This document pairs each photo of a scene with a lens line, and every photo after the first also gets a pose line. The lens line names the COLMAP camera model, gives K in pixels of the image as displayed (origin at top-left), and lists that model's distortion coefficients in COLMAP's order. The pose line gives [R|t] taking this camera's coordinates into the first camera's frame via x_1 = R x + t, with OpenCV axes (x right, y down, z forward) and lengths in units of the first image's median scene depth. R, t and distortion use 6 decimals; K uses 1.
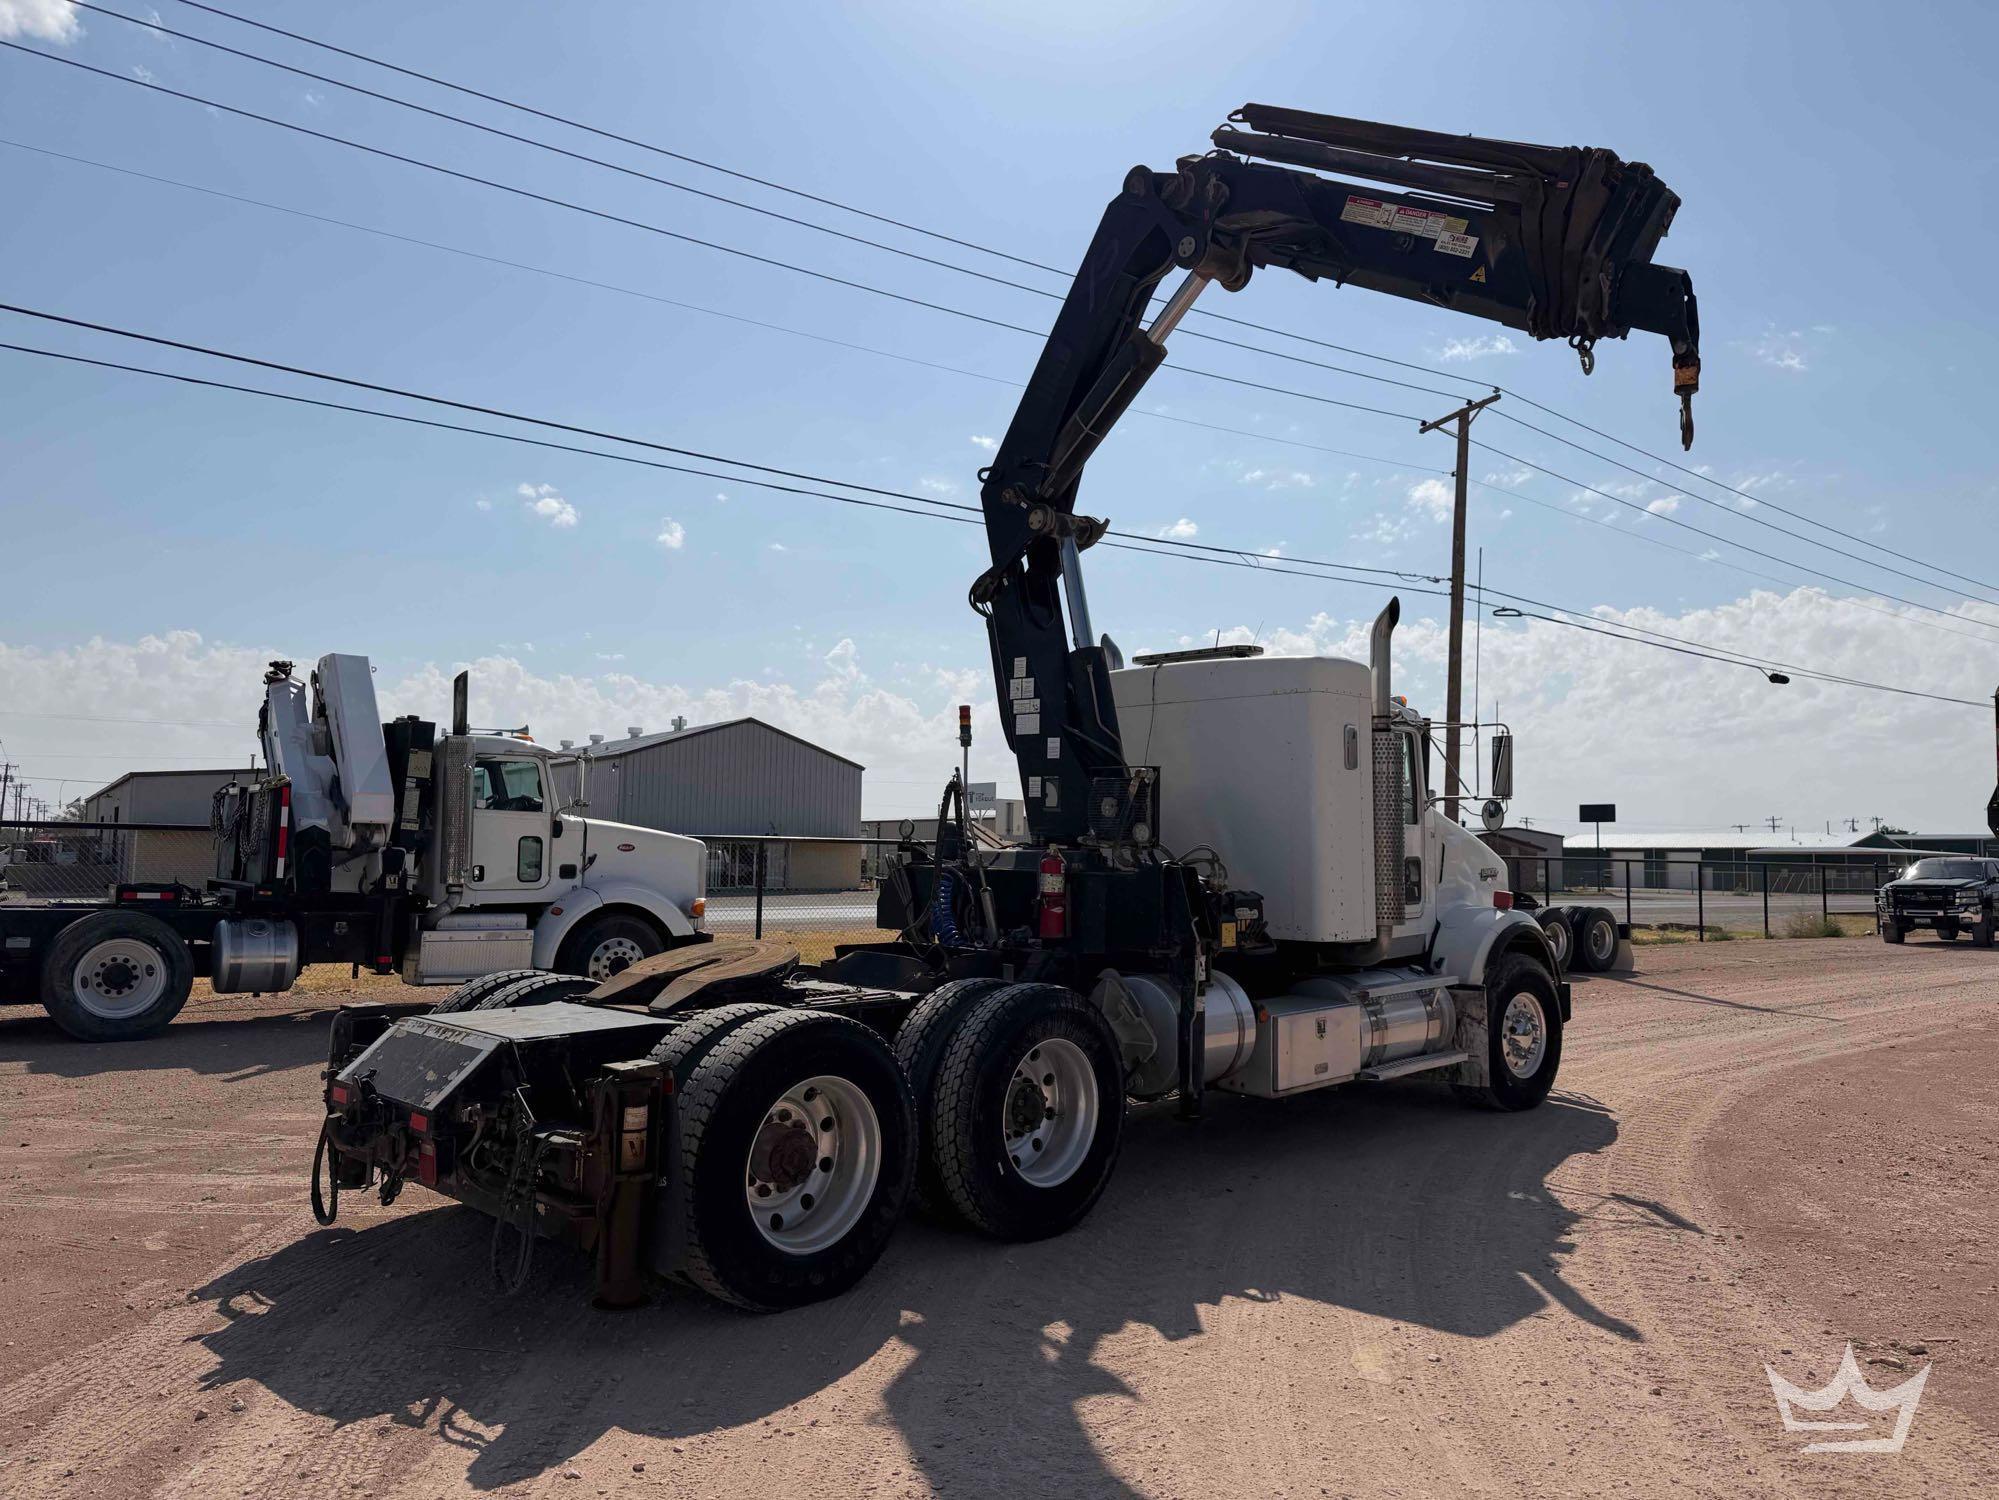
lens RADIAL K [[1363.8, 0, 999.5], [0, 1363.8, 750.0], [0, 0, 1]] dist [0.005770, 0.000715]
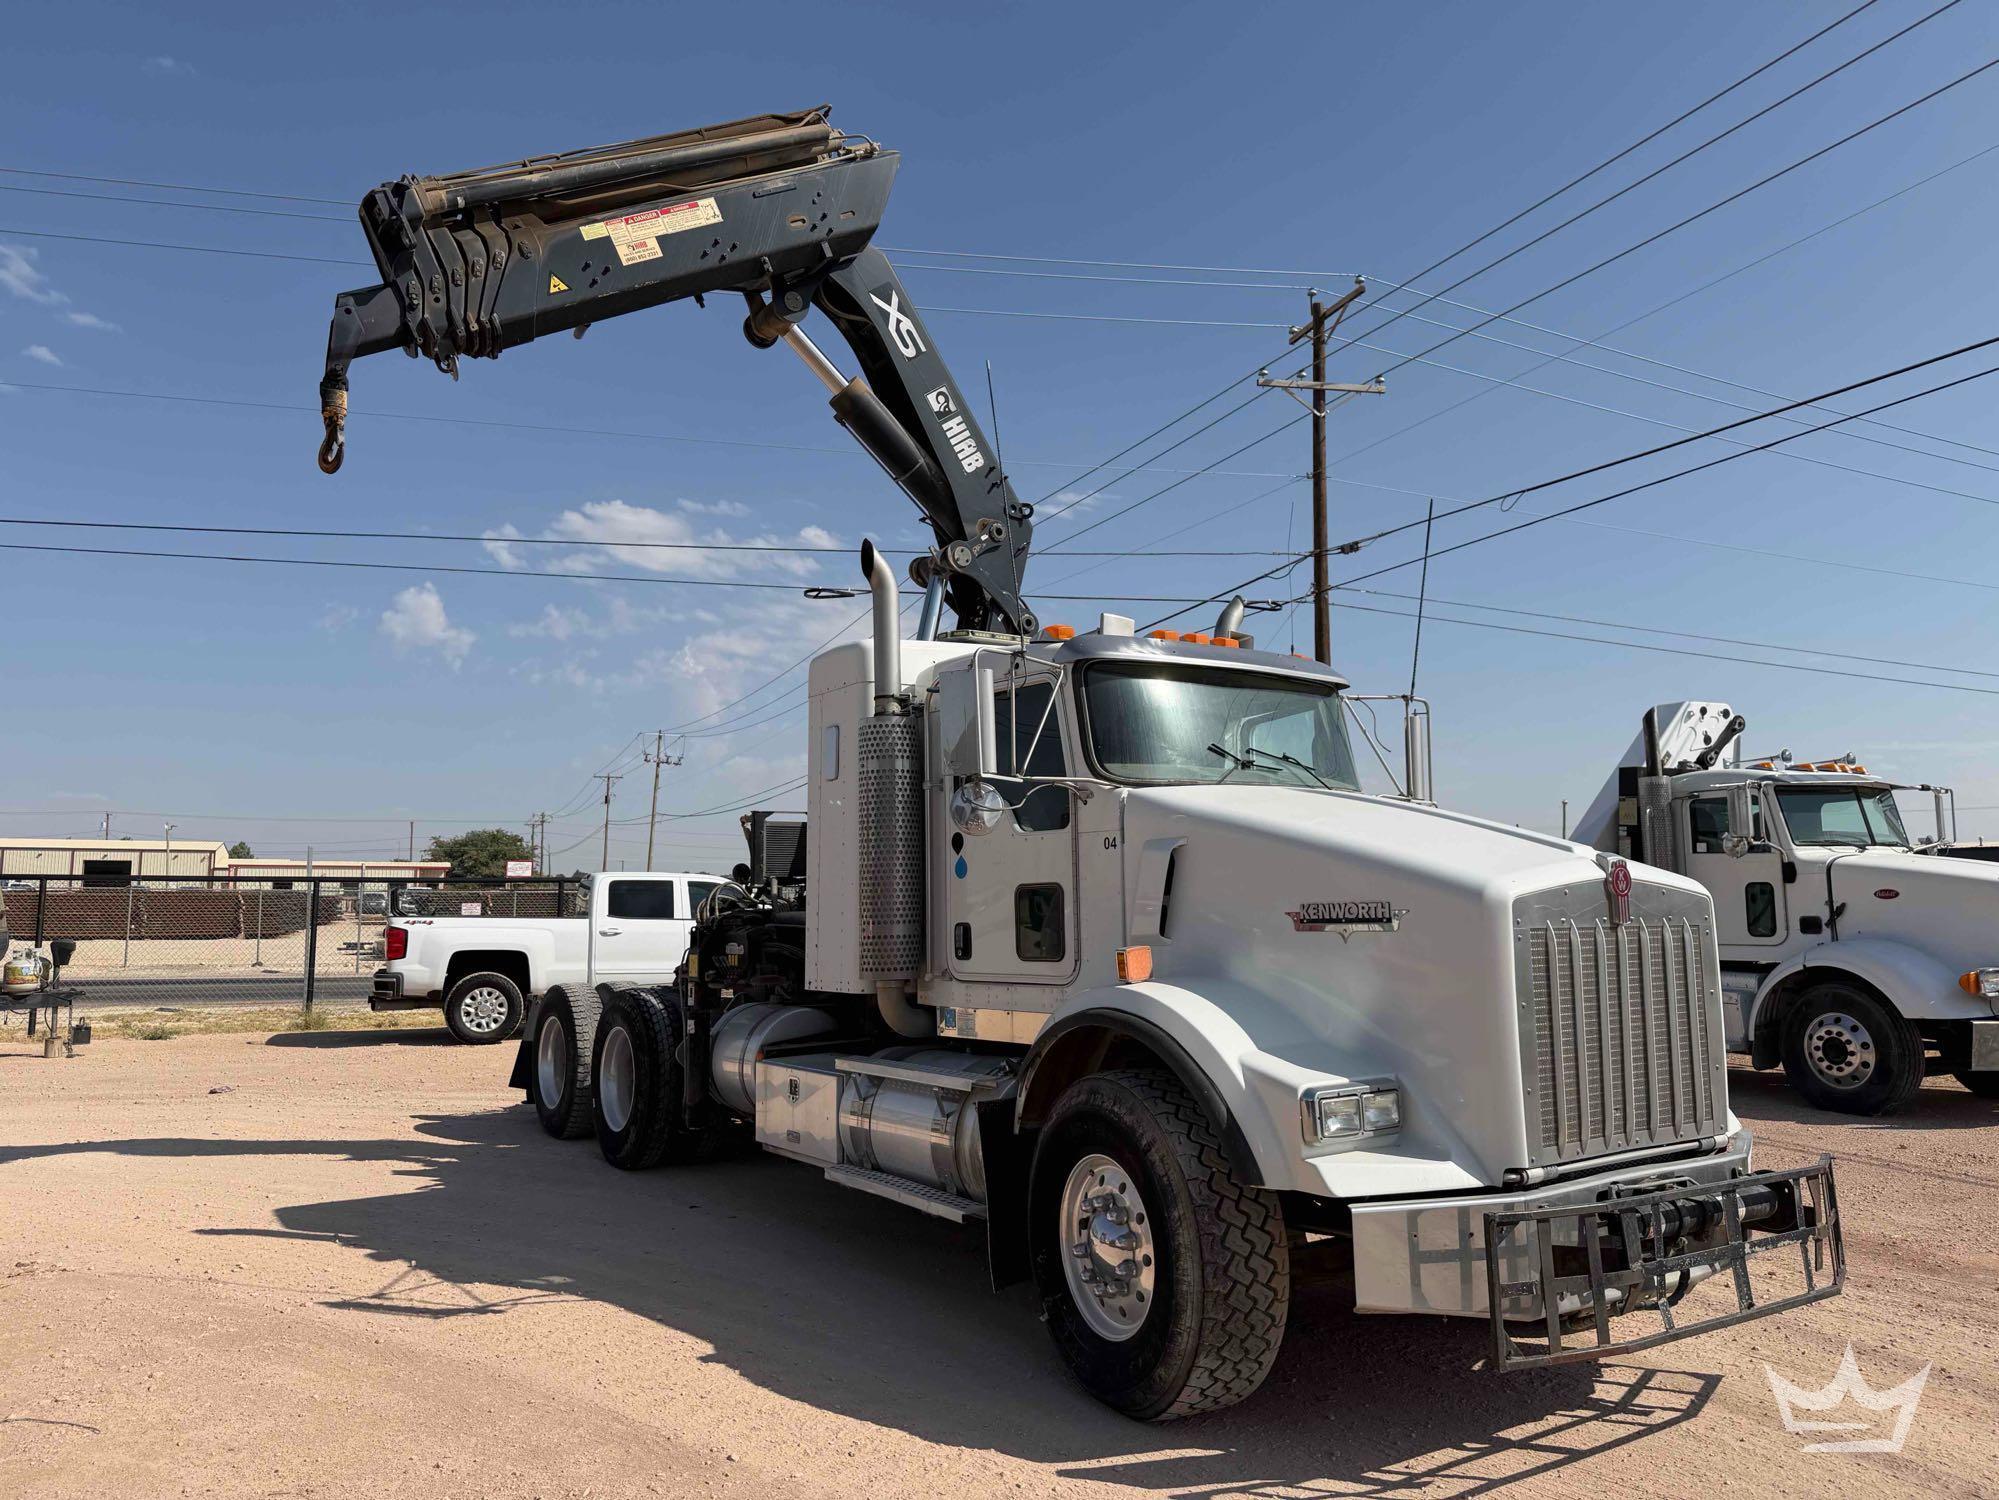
lens RADIAL K [[1392.2, 0, 993.3], [0, 1392.2, 742.8], [0, 0, 1]] dist [0.063594, -0.083591]
pose [[-0.255271, -0.121710, -0.959178, 1.031469], [0.075567, 0.986499, -0.145288, 0.112239], [0.963912, -0.109570, -0.242628, 1.245589]]
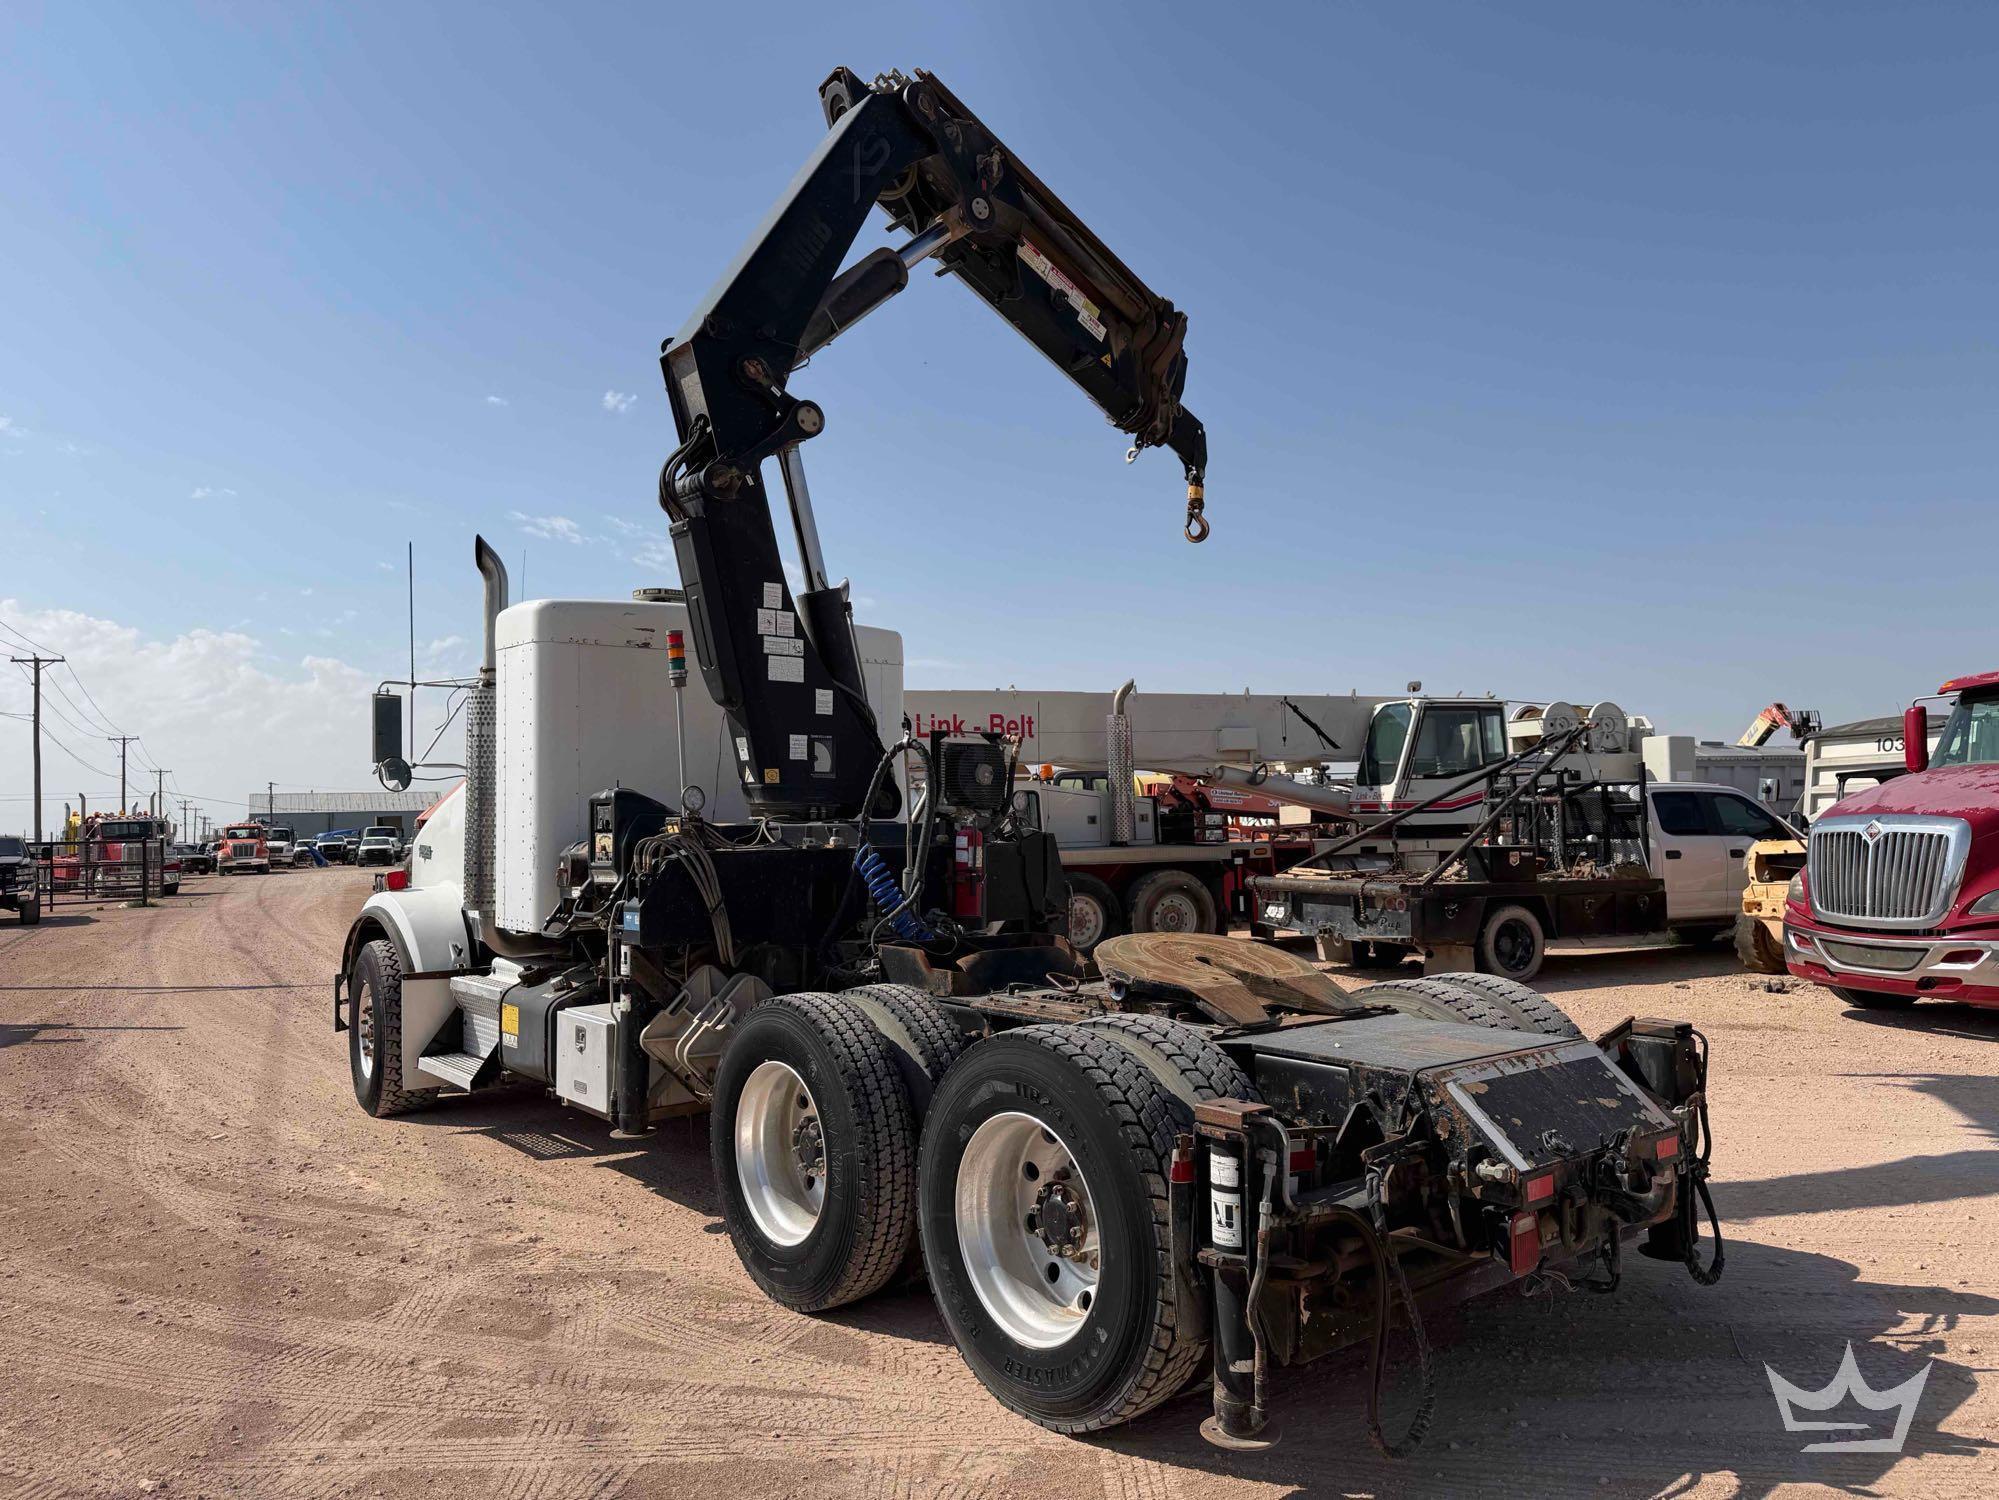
lens RADIAL K [[1392.2, 0, 993.3], [0, 1392.2, 742.8], [0, 0, 1]] dist [0.063594, -0.083591]
pose [[0.119971, 0.038787, 0.992019, -0.763536], [-0.051037, 0.998156, -0.032855, 0.044548], [-0.991465, -0.046688, 0.121729, 0.761440]]
